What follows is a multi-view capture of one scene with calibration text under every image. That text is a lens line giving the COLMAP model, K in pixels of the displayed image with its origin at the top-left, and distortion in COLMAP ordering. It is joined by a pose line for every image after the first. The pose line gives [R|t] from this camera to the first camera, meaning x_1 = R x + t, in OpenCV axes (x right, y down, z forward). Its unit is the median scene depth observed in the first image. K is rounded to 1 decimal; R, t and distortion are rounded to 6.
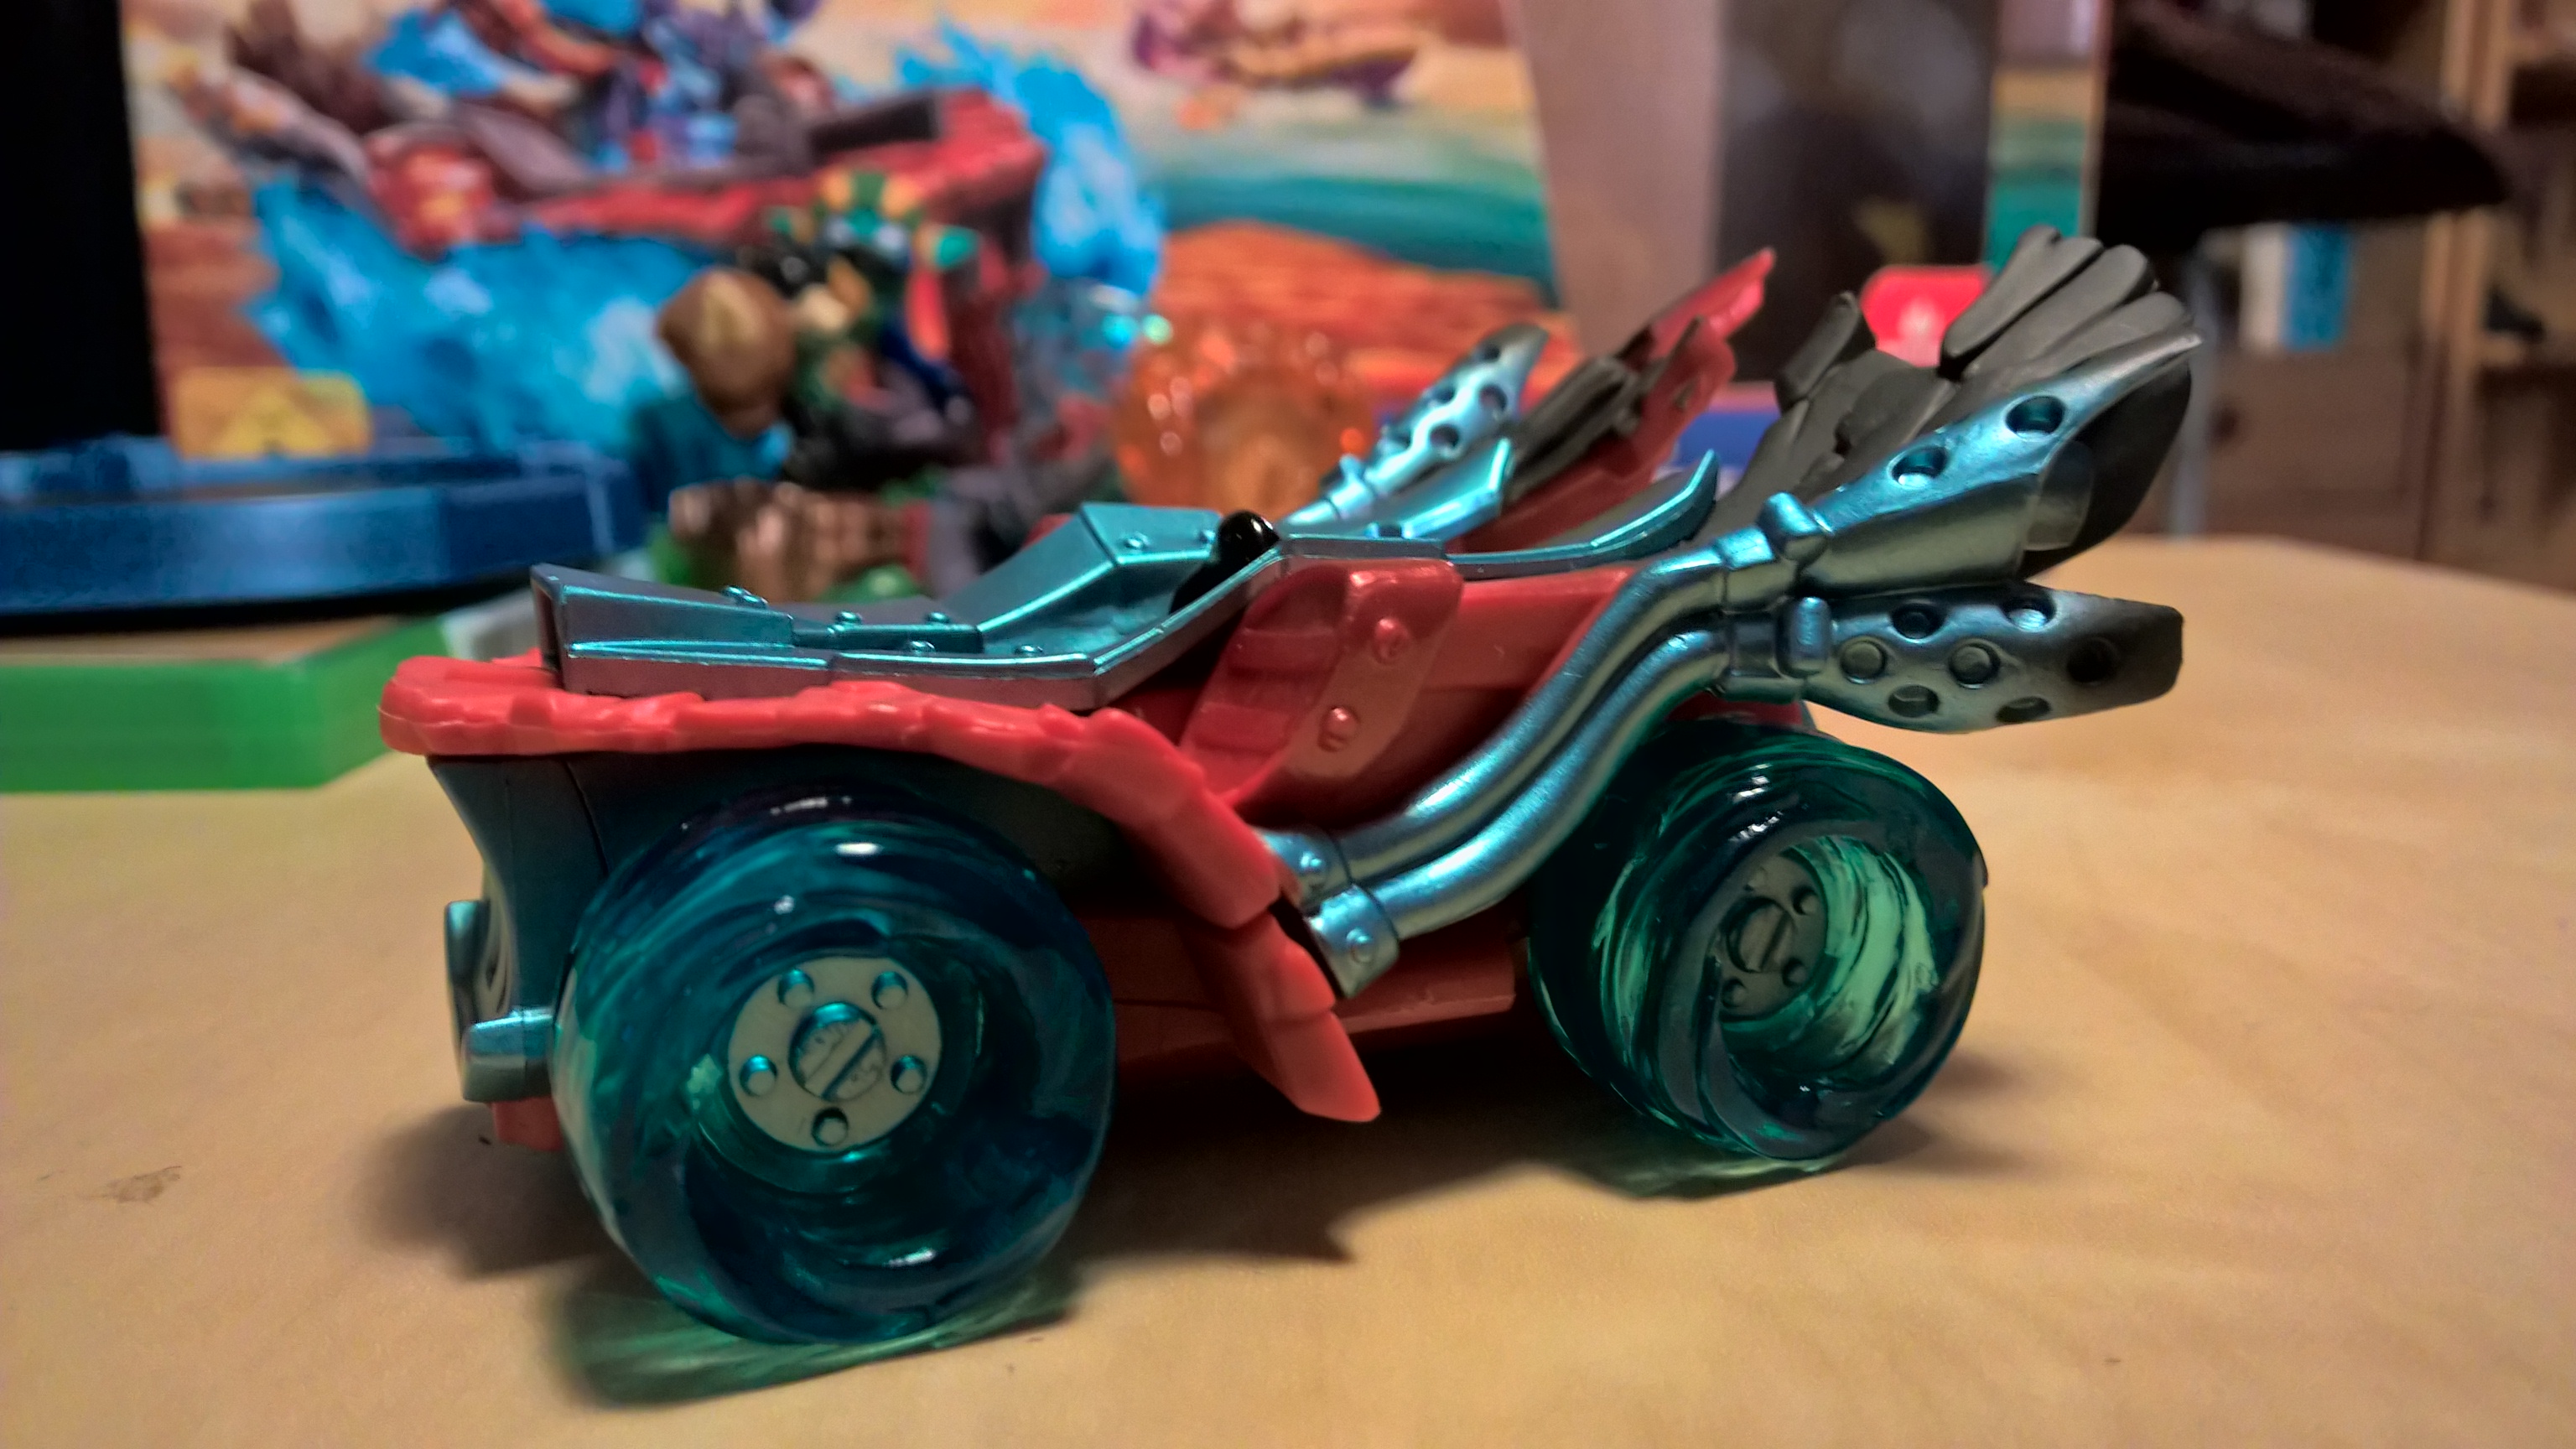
lens RADIAL K [[2024.9, 0, 1294.0], [0, 2024.9, 787.1], [0, 0, 1]] dist [0.066191, -0.120926]
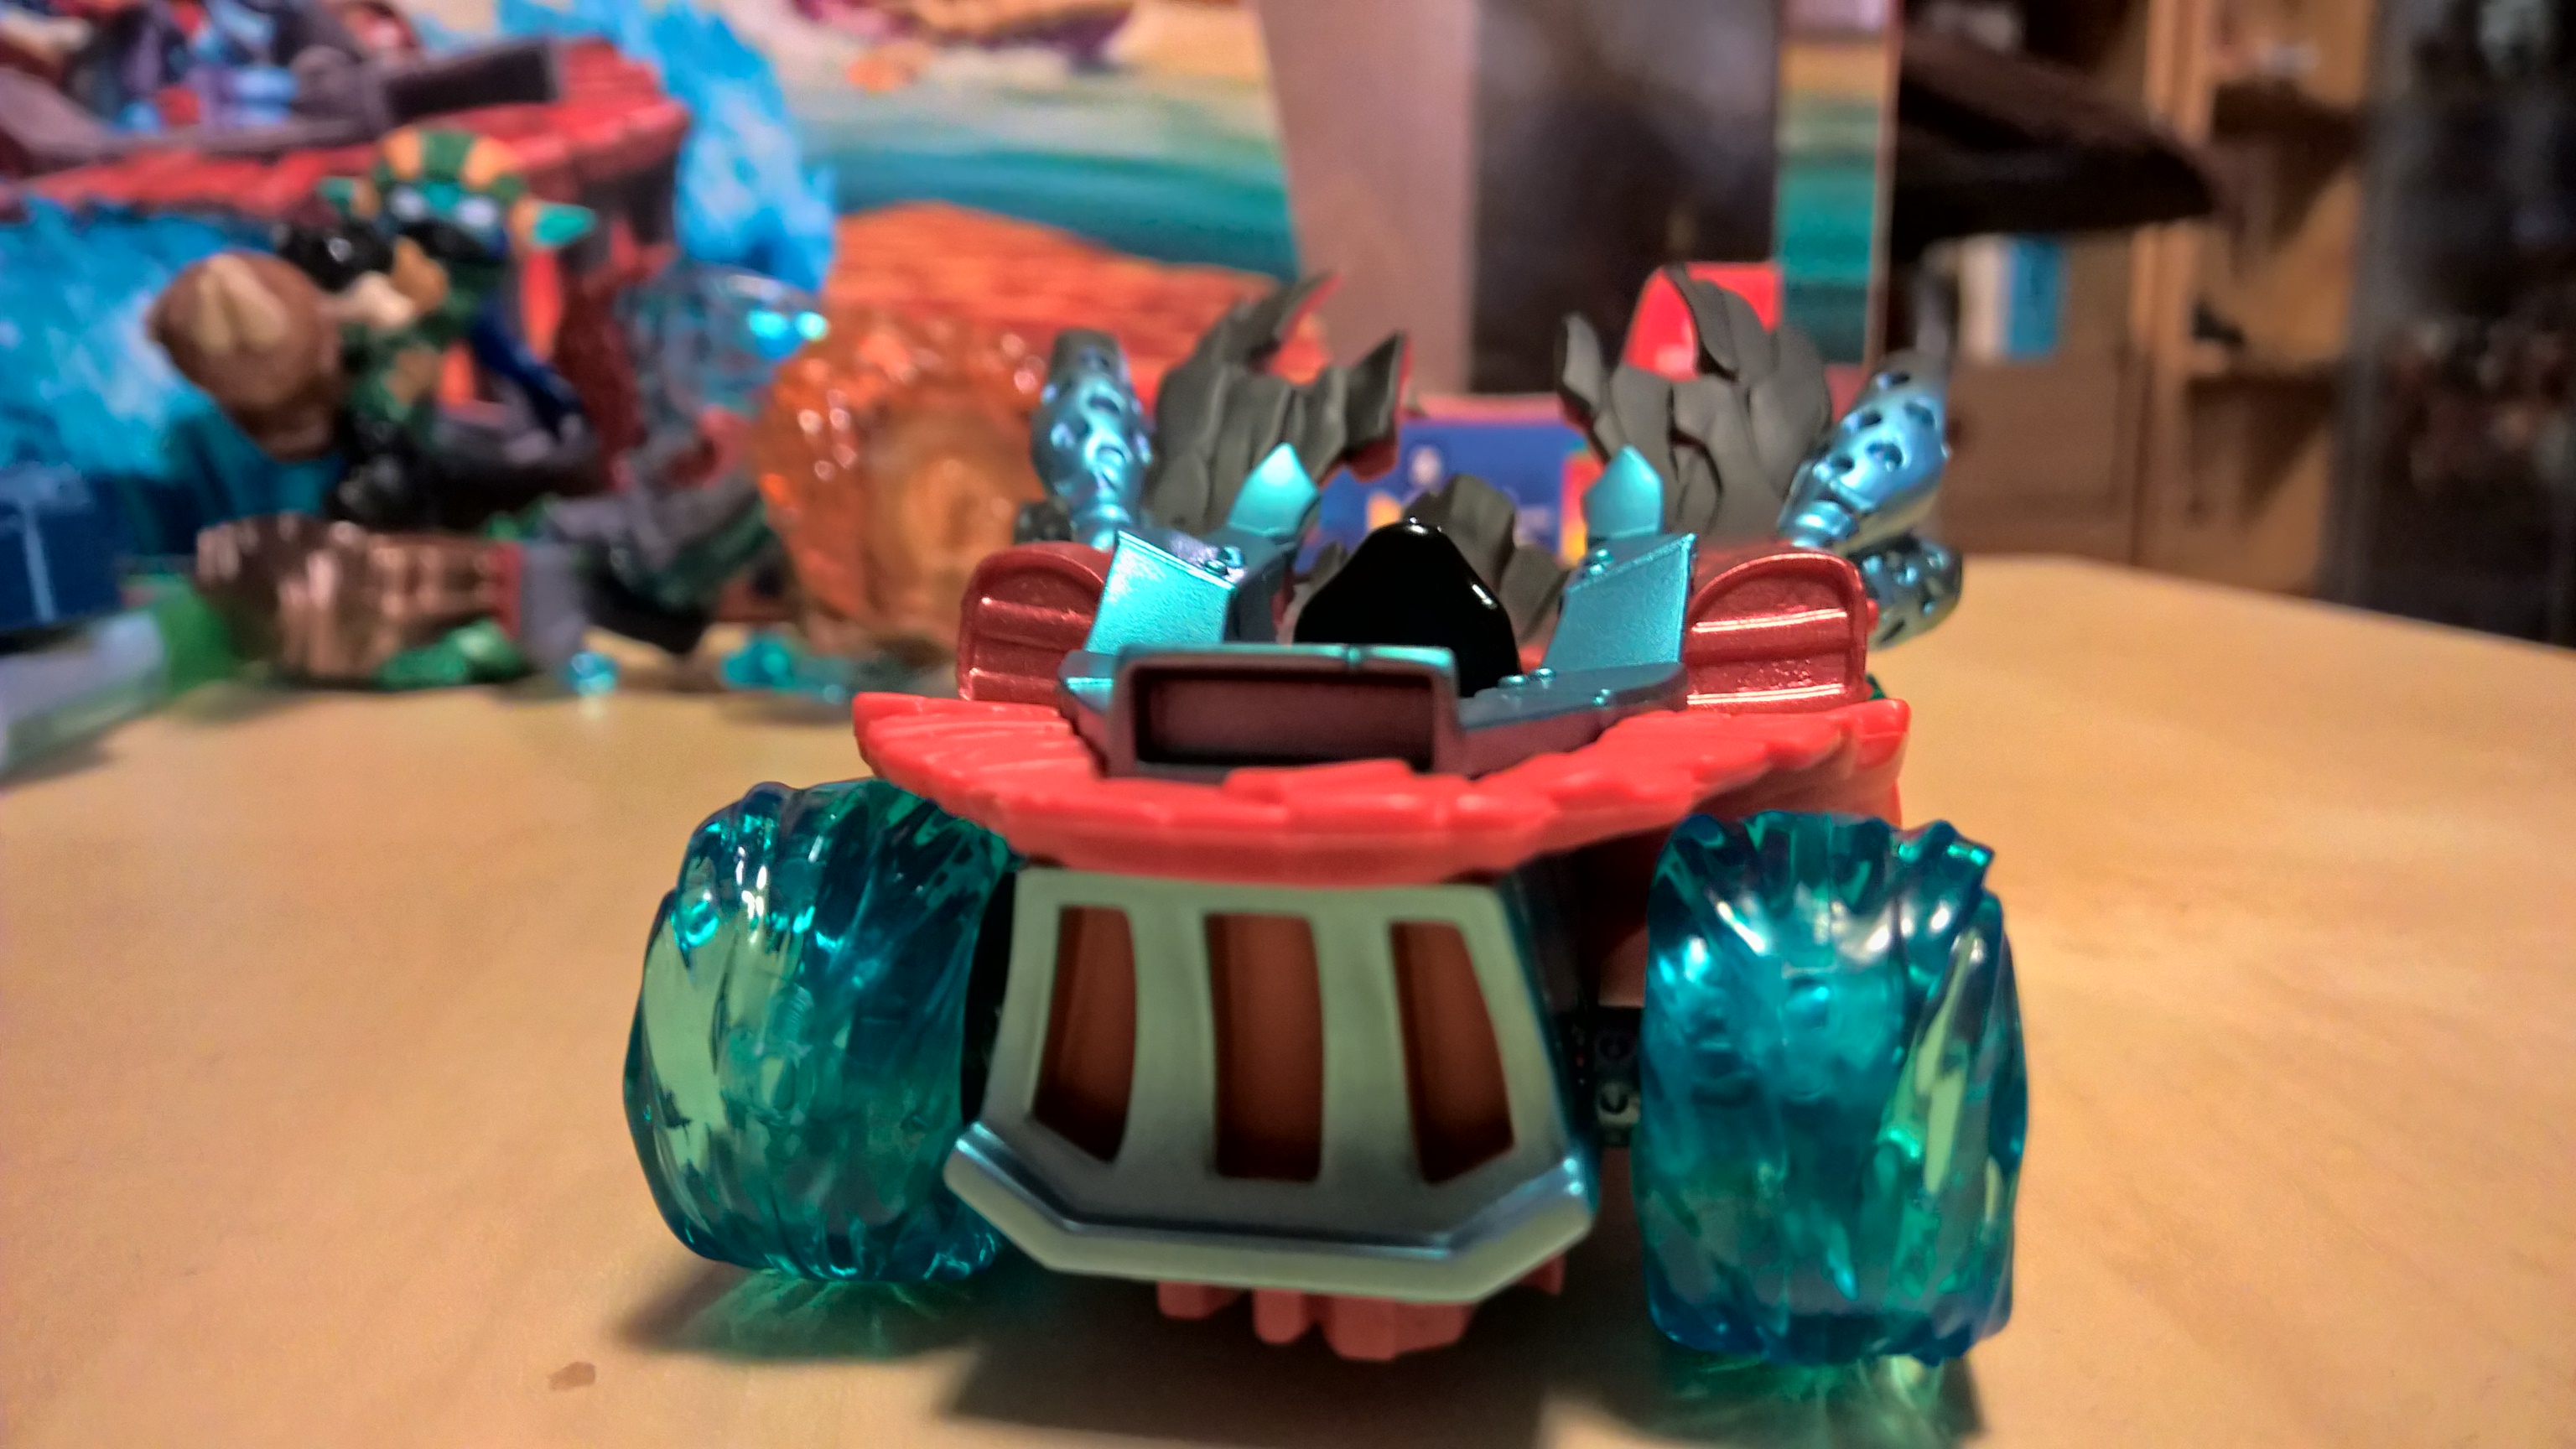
lens RADIAL K [[2003.4, 0, 1286.7], [0, 2003.4, 754.2], [0, 0, 1]] dist [0.055488, -0.091175]
pose [[0.993012, -0.022098, 0.115929, 0.019730], [0.024116, 0.999581, -0.016032, -0.032491], [-0.115526, 0.018716, 0.993128, 0.159762]]
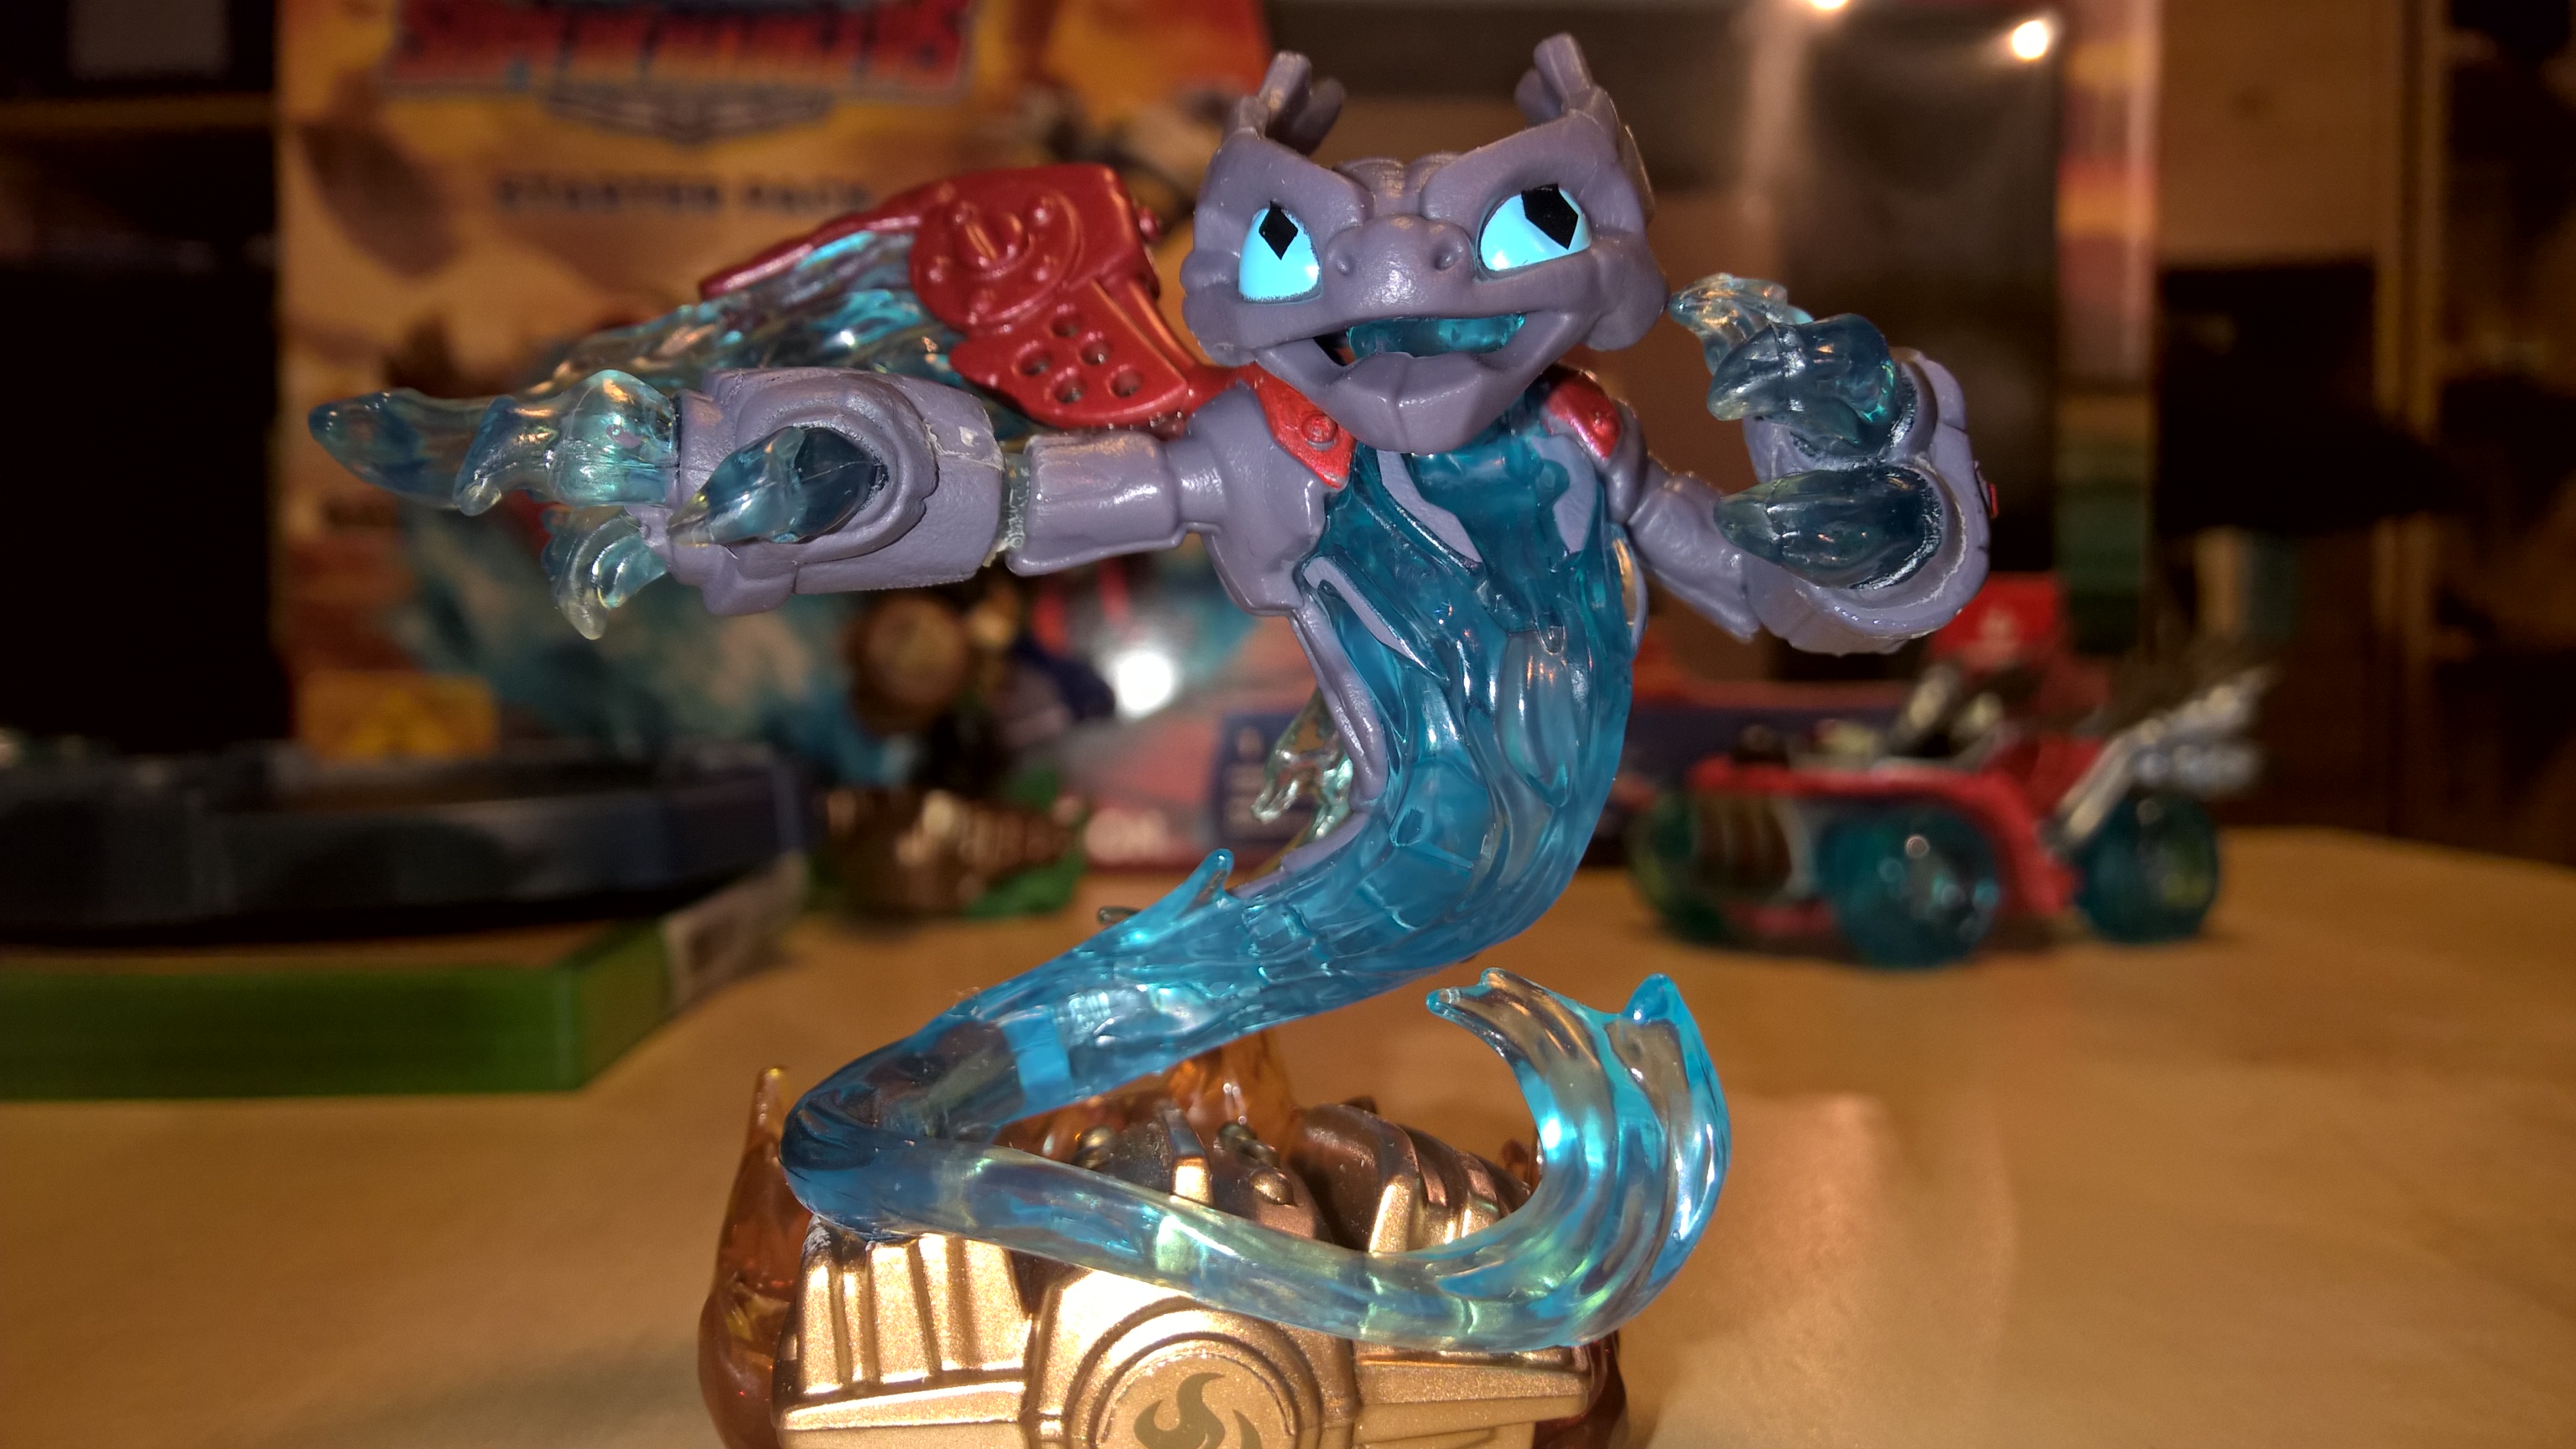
lens RADIAL K [[2047.8, 0, 1288.0], [0, 2047.8, 724.5], [0, 0, 1]] dist [0.034935, -0.092571]
pose [[0.999785, -0.002868, 0.020558, -0.080763], [0.006328, 0.985378, -0.170266, -0.002601], [-0.019769, 0.170360, 0.985184, -0.015376]]
